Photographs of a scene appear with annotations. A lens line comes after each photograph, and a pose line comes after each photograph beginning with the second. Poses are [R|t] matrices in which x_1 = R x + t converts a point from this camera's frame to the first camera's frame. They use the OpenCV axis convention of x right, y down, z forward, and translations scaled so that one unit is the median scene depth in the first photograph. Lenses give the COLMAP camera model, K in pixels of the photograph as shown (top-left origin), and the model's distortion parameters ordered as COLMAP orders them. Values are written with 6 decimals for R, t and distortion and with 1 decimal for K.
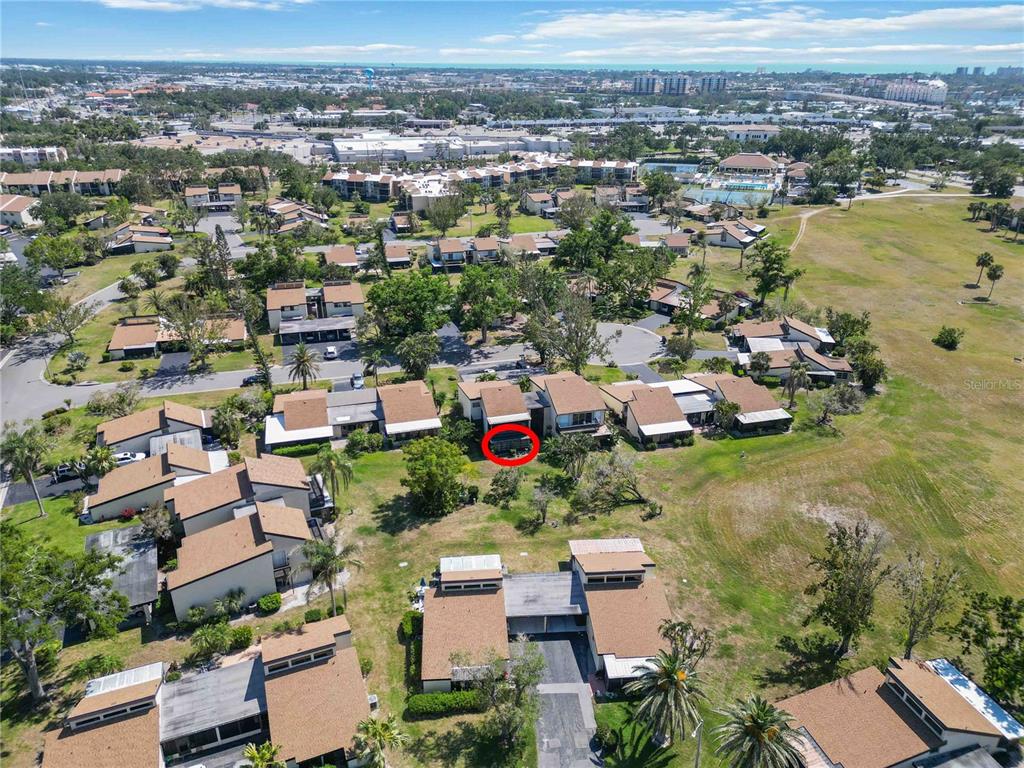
lens RADIAL K [[702.6, 0, 512.0], [0, 702.6, 384.0], [0, 0, 1]] dist [0.059590, -0.071338]
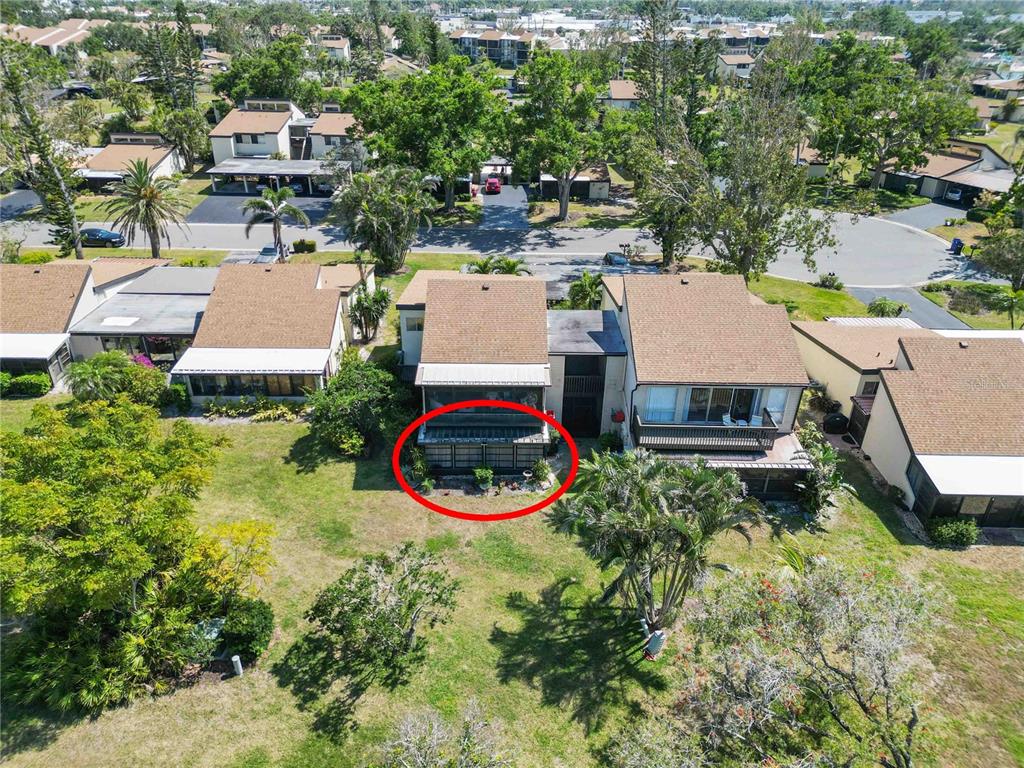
lens RADIAL K [[702.6, 0, 512.0], [0, 702.6, 384.0], [0, 0, 1]] dist [0.059590, -0.071338]
pose [[0.963102, 0.132238, -0.234410, 0.078330], [-0.114160, 0.989455, 0.089143, 0.021325], [0.243726, -0.059094, 0.968042, 0.637242]]
